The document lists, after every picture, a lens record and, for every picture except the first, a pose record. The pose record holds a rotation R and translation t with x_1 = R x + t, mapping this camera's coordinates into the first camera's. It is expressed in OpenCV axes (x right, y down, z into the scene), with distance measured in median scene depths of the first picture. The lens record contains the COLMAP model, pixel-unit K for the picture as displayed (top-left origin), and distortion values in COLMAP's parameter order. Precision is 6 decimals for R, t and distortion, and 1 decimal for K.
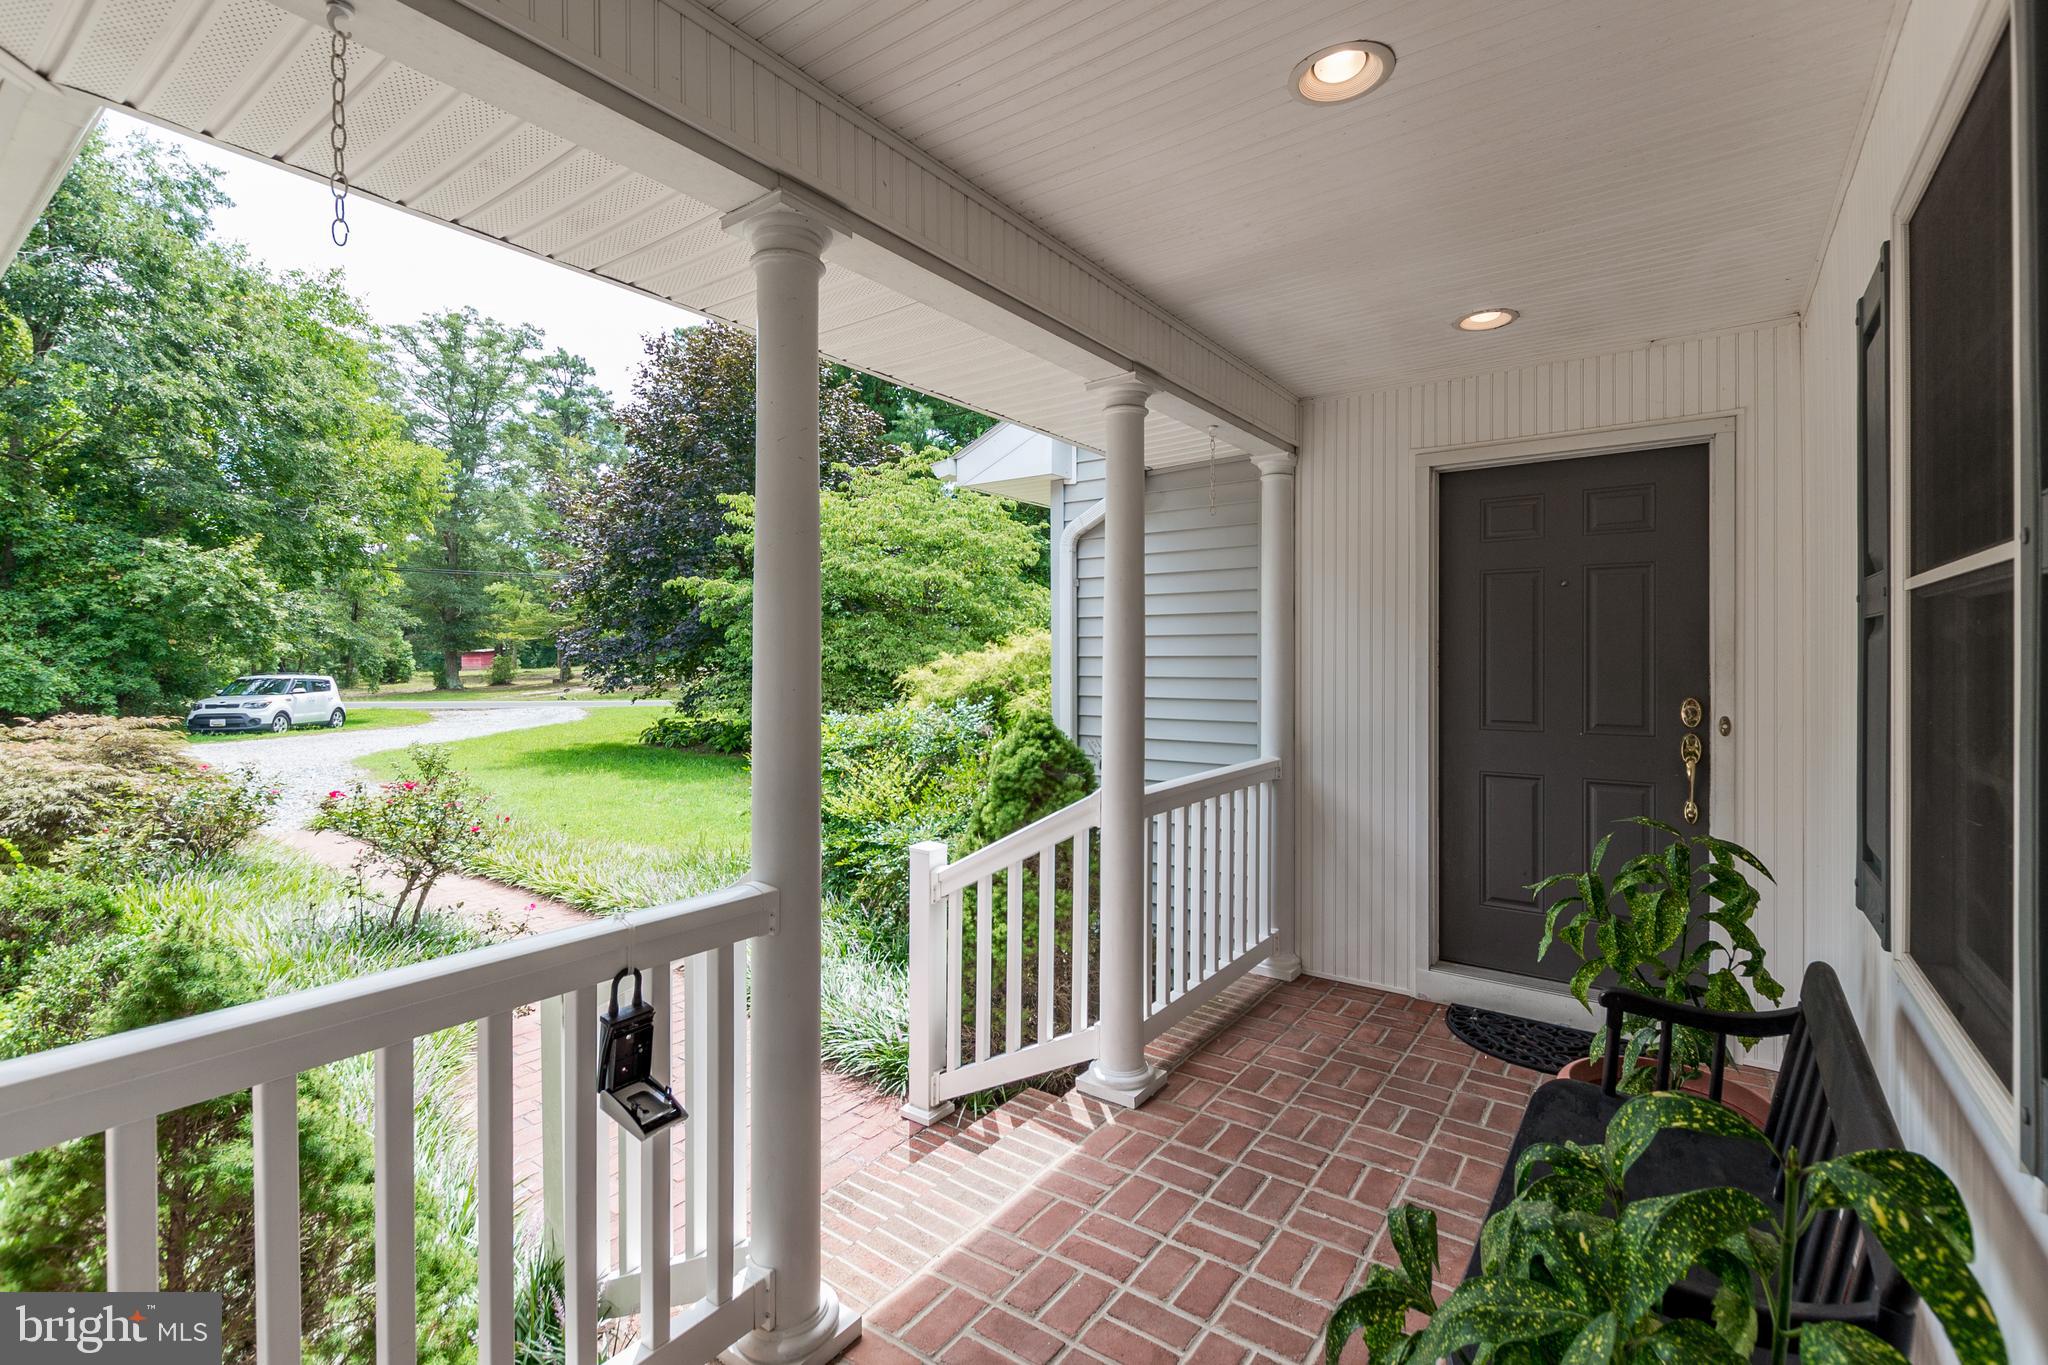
lens RADIAL K [[885.9, 0, 1017.5], [0, 885.9, 660.9], [0, 0, 1]] dist [0.003917, -0.002761]
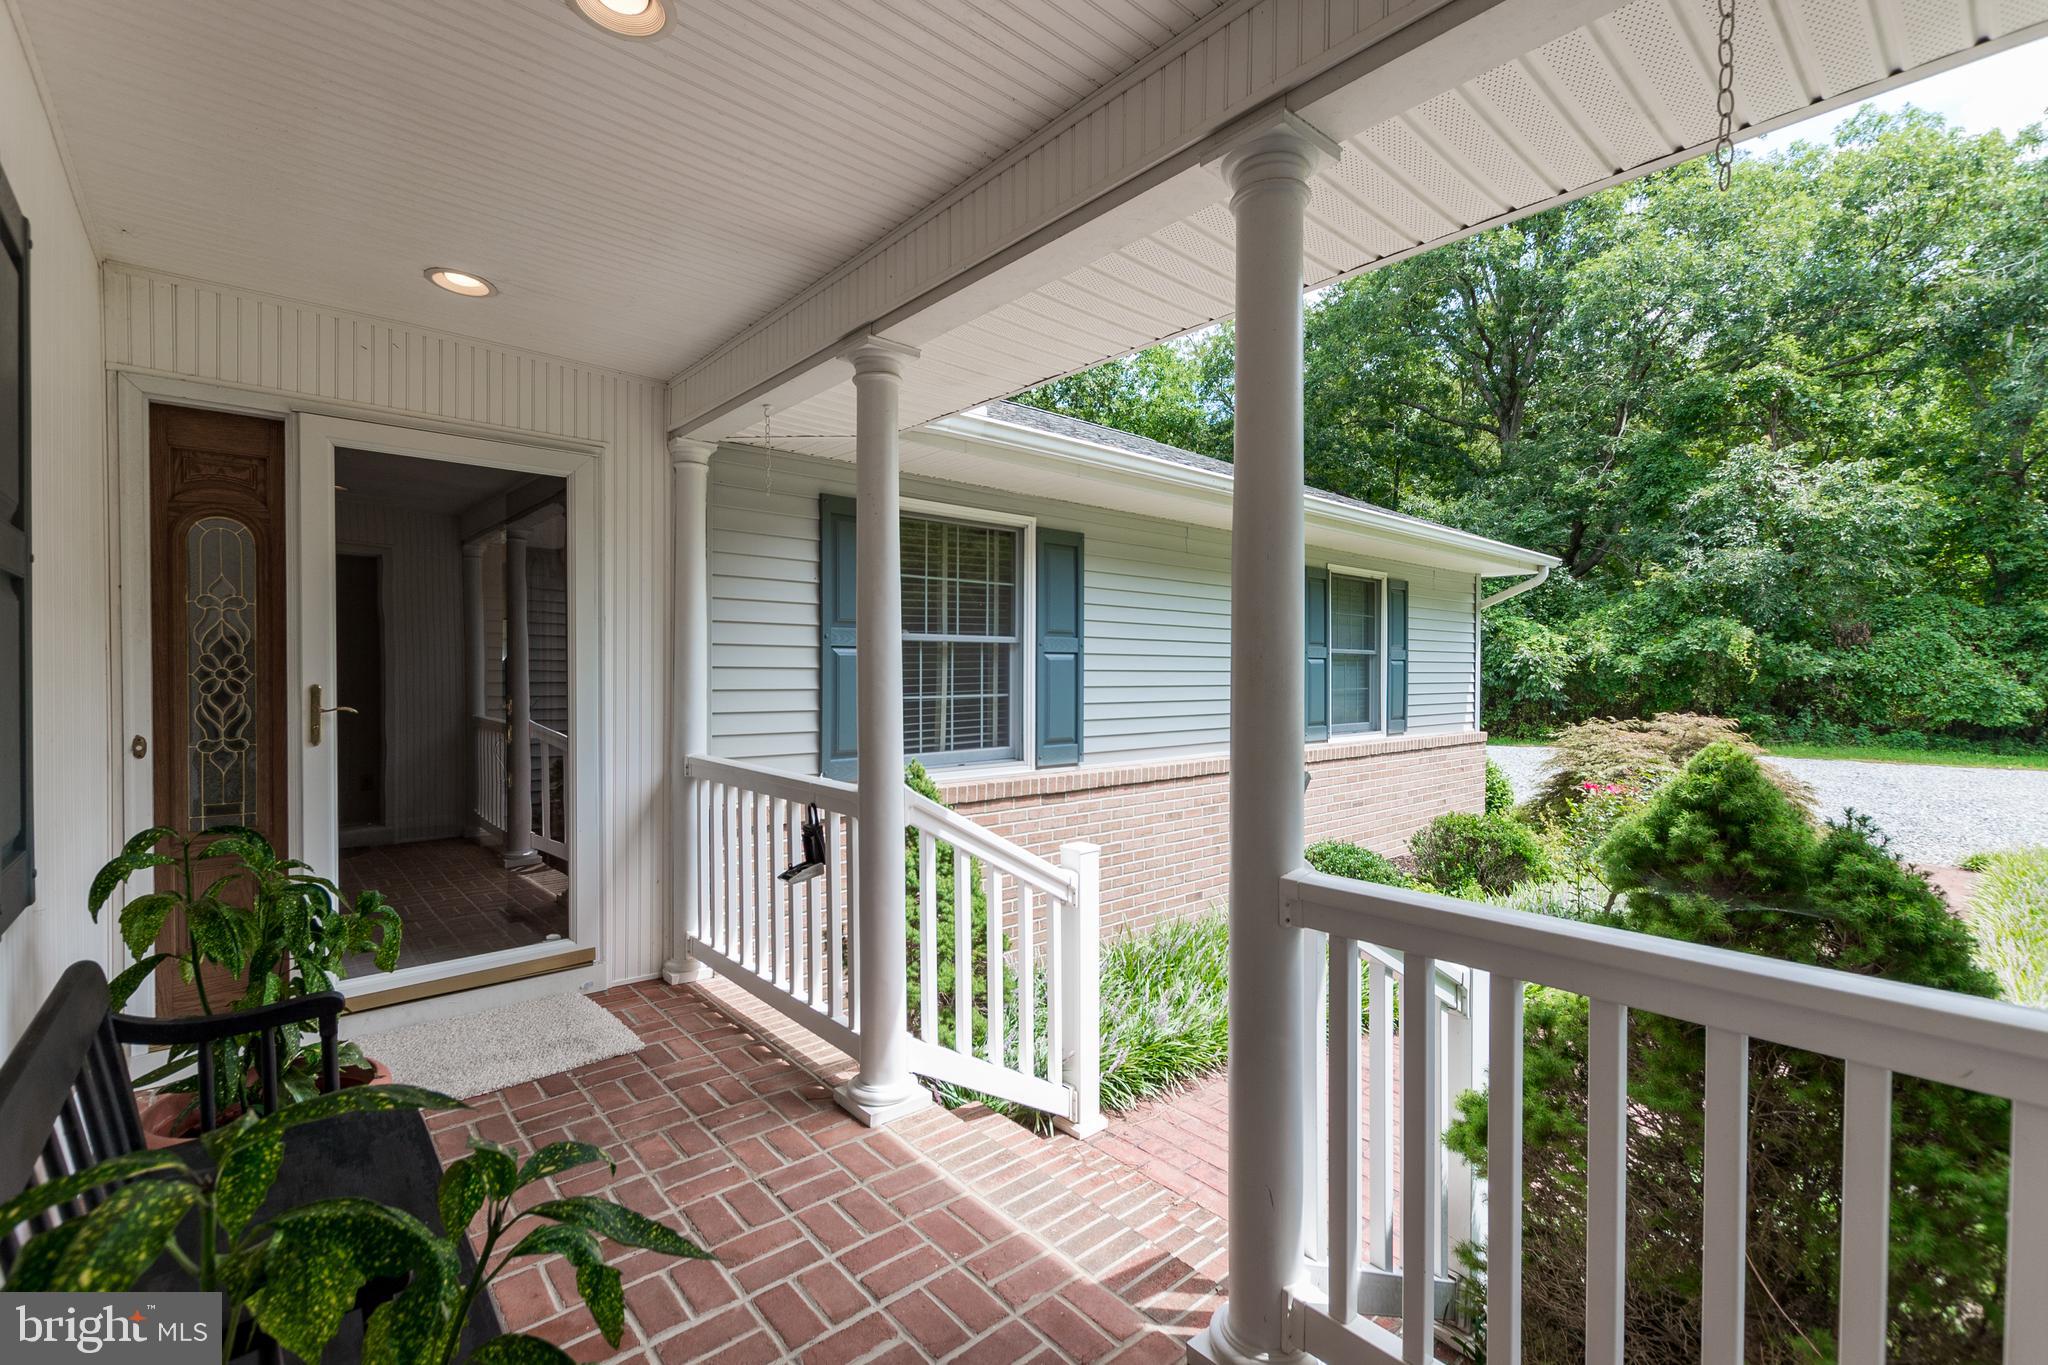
lens RADIAL K [[885.9, 0, 1019.2], [0, 885.9, 681.3], [0, 0, 1]] dist [0.003917, -0.002761]
pose [[-0.201854, 0.014229, -0.979312, 0.830478], [-0.011366, 0.999793, 0.016869, 0.024889], [0.979350, 0.014536, -0.201650, 1.105711]]
